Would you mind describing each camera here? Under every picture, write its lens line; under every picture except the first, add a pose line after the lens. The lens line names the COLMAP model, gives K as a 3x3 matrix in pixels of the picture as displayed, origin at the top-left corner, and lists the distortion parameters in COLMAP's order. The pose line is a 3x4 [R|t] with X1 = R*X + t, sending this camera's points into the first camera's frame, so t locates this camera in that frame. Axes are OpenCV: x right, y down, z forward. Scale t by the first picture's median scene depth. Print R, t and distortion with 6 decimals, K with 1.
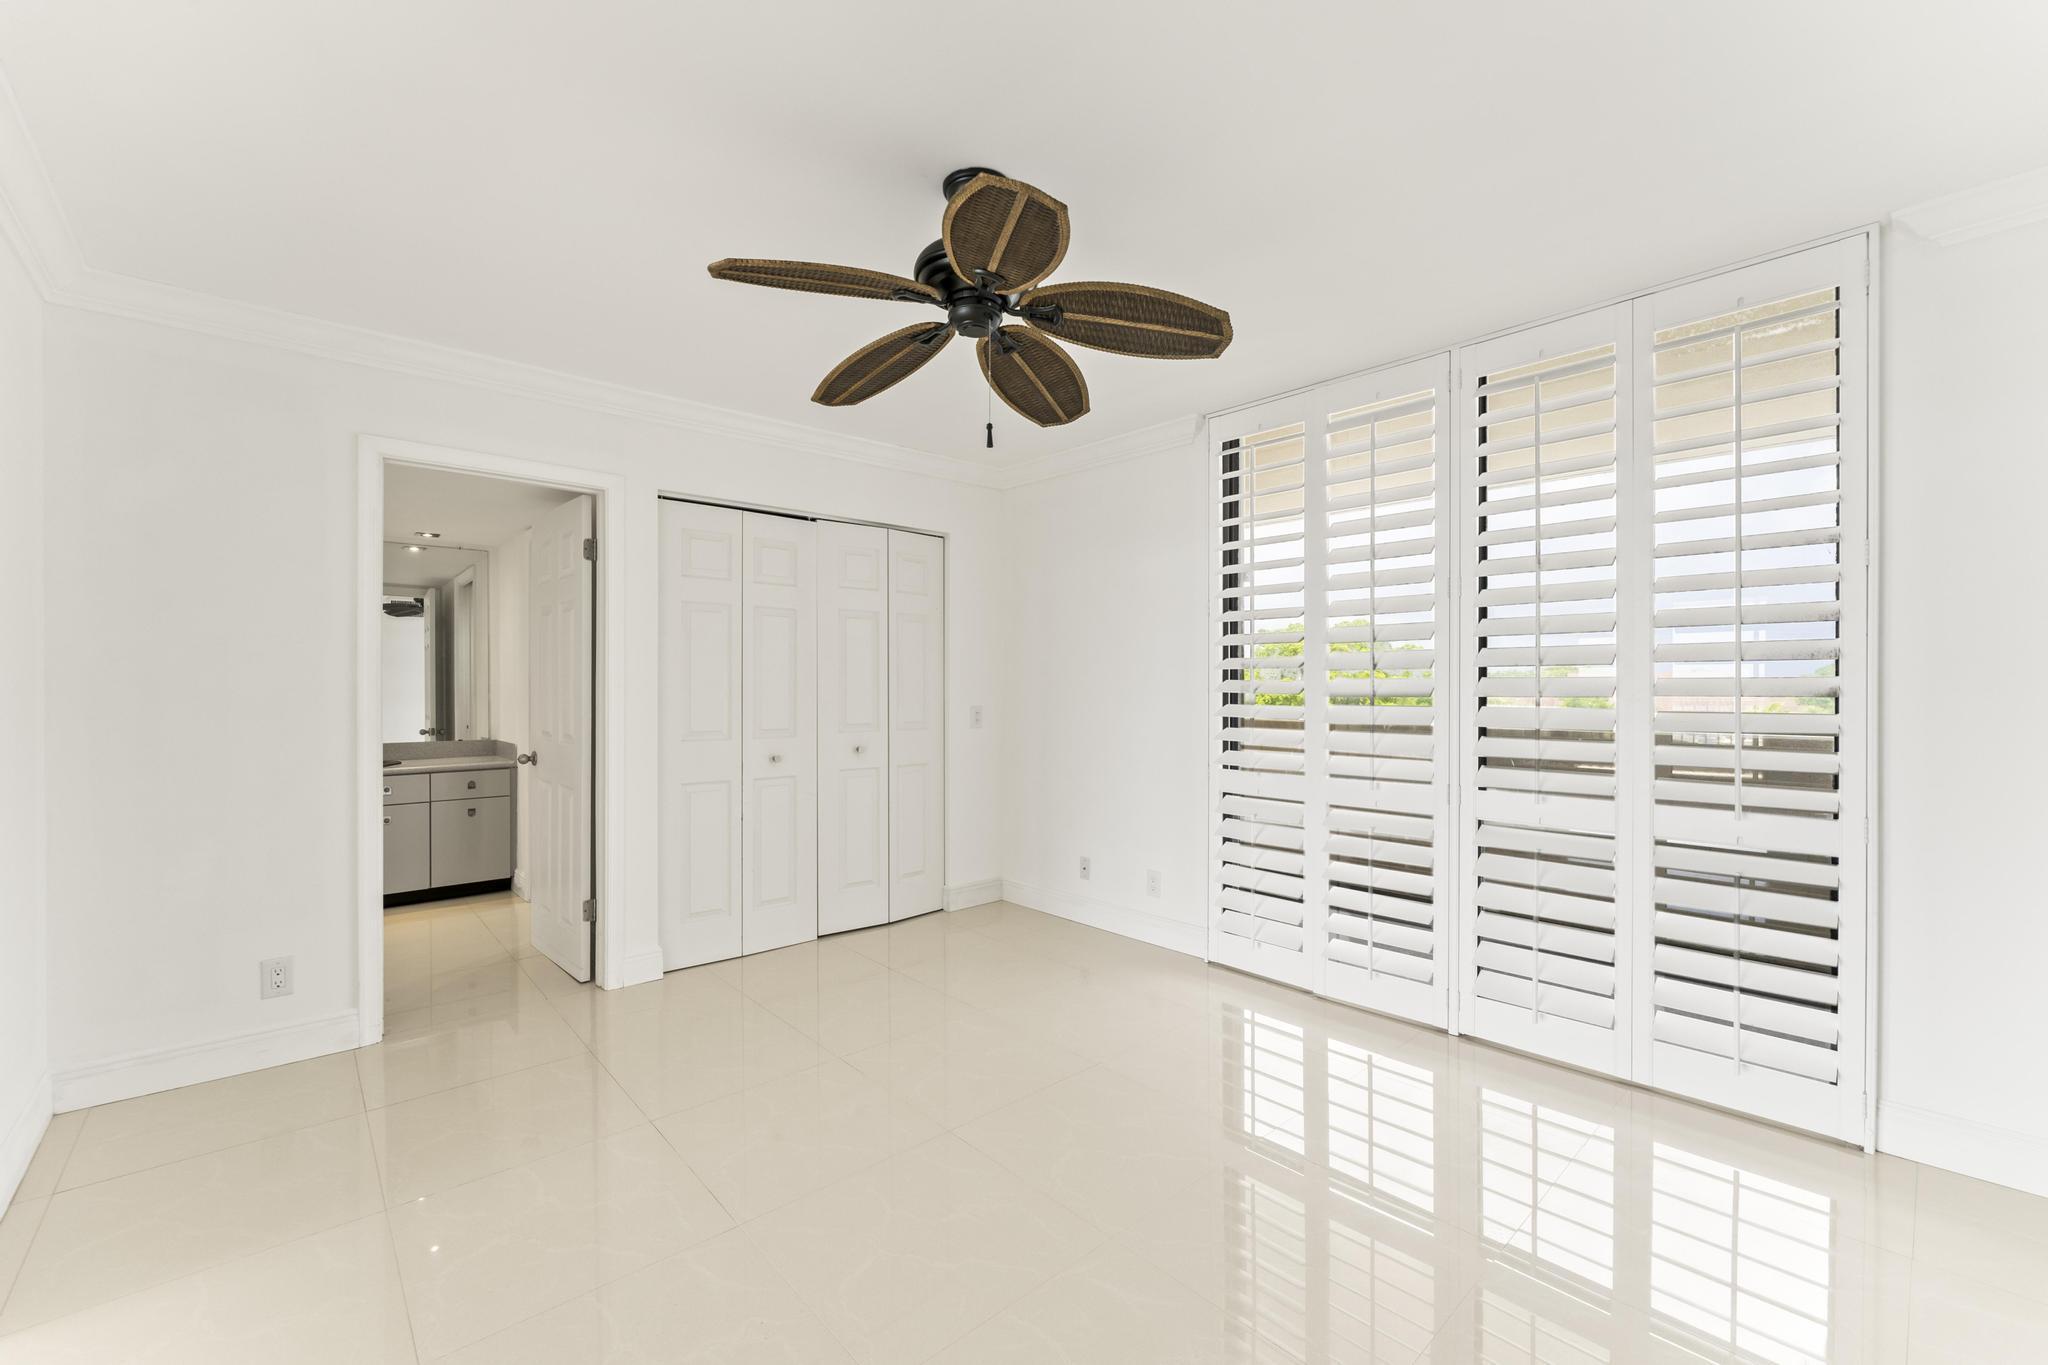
lens RADIAL K [[817.2, 0, 1027.6], [0, 817.2, 683.9], [0, 0, 1]] dist [-0.002091, -0.000355]
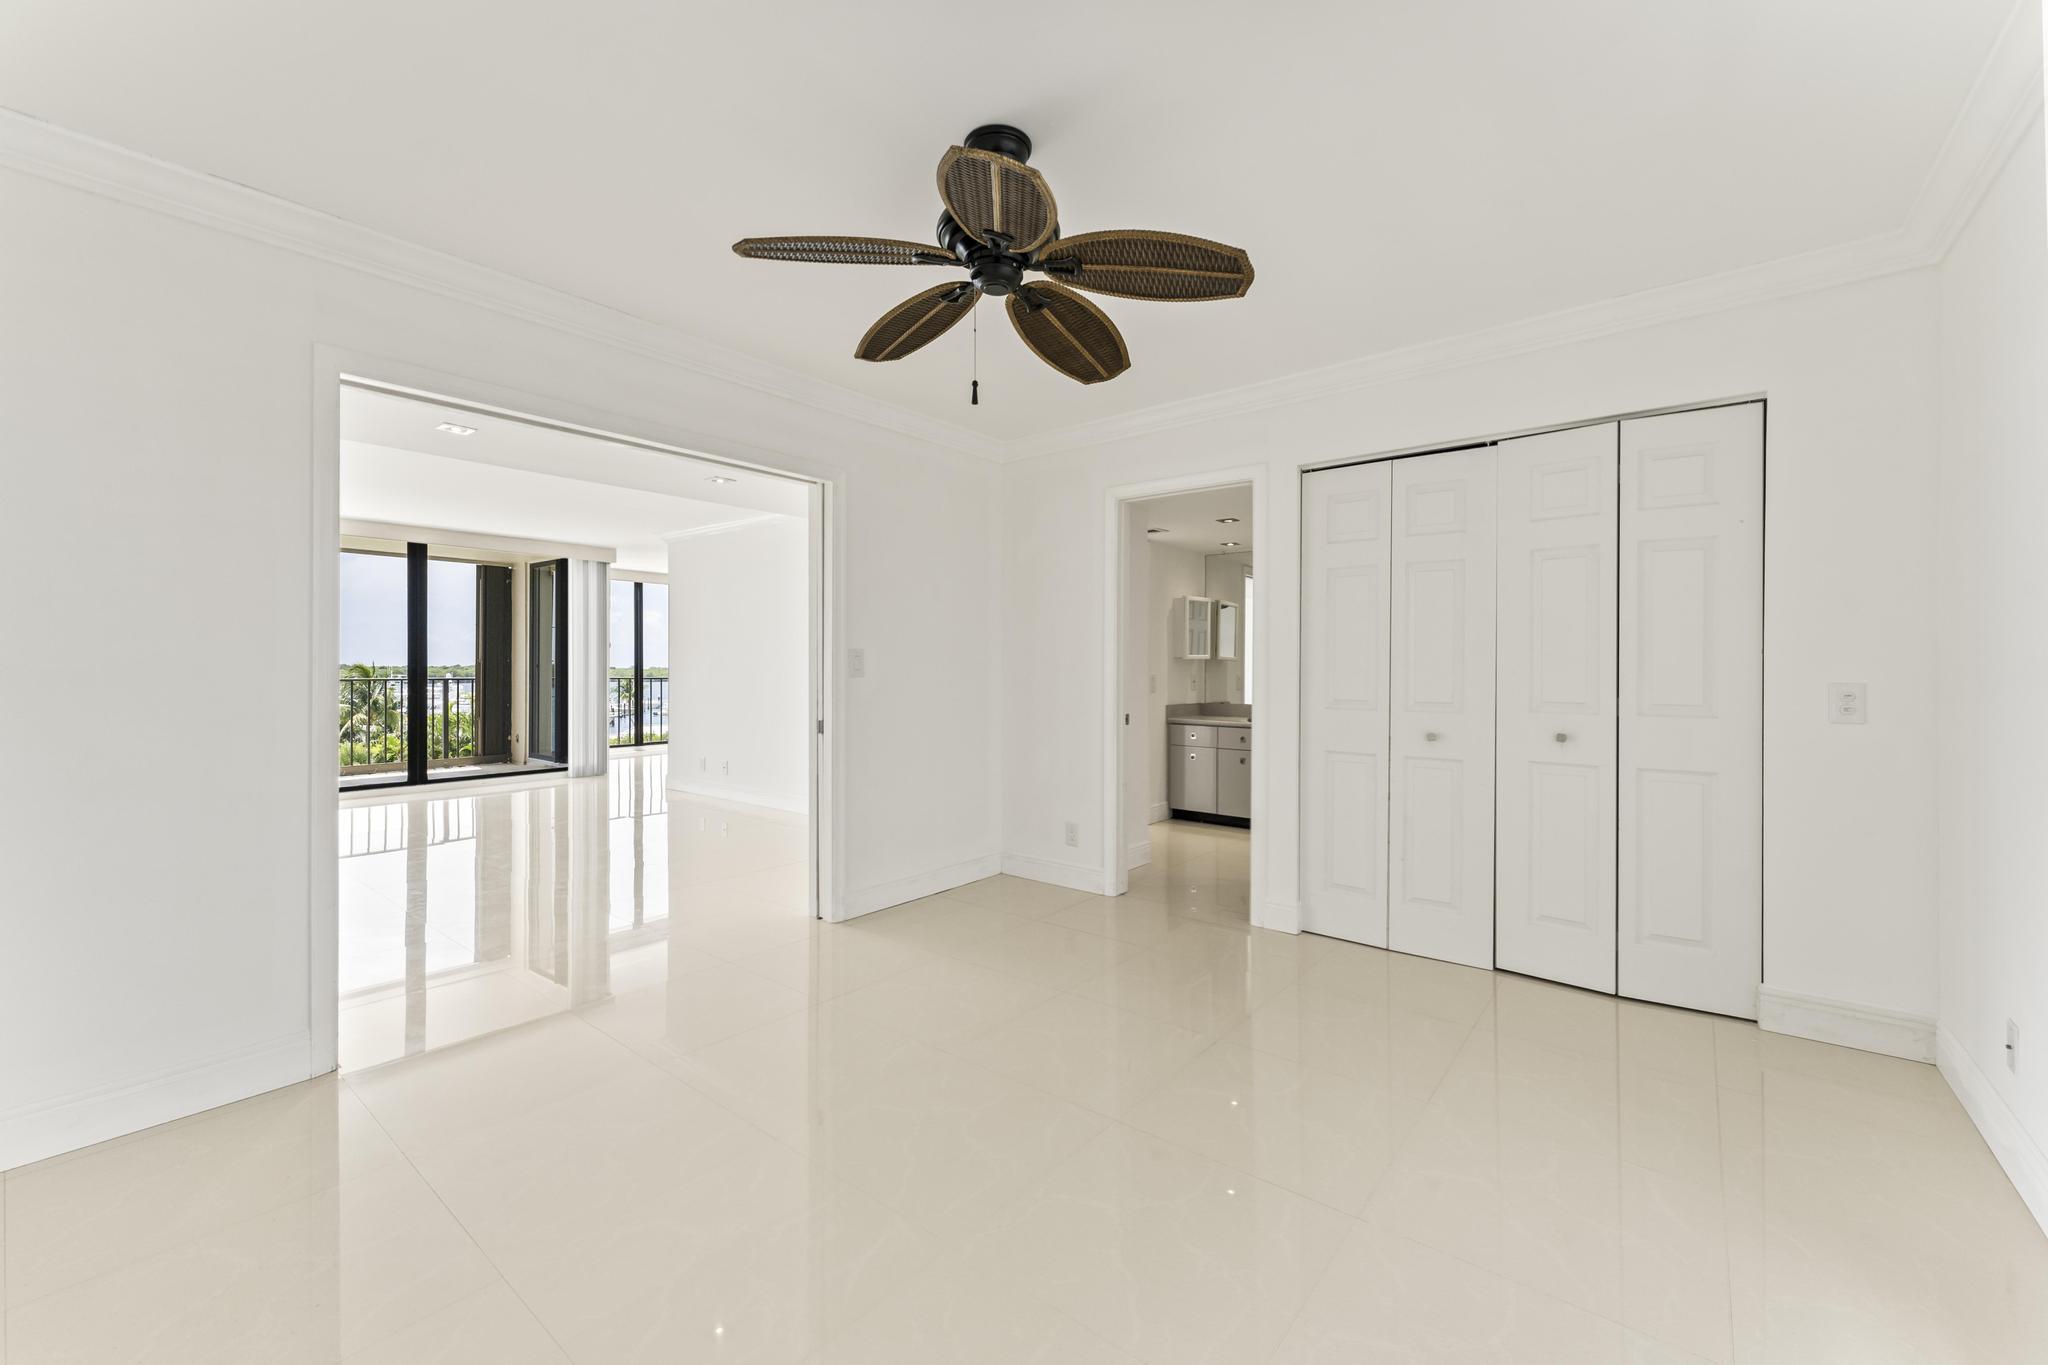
lens RADIAL K [[824.5, 0, 1022.6], [0, 824.5, 668.9], [0, 0, 1]] dist [-0.000448, 0.000115]
pose [[0.165768, -0.000739, -0.986165, 0.483469], [-0.000082, 1.000000, -0.000763, 0.020804], [0.986165, 0.000207, 0.165768, 0.439843]]
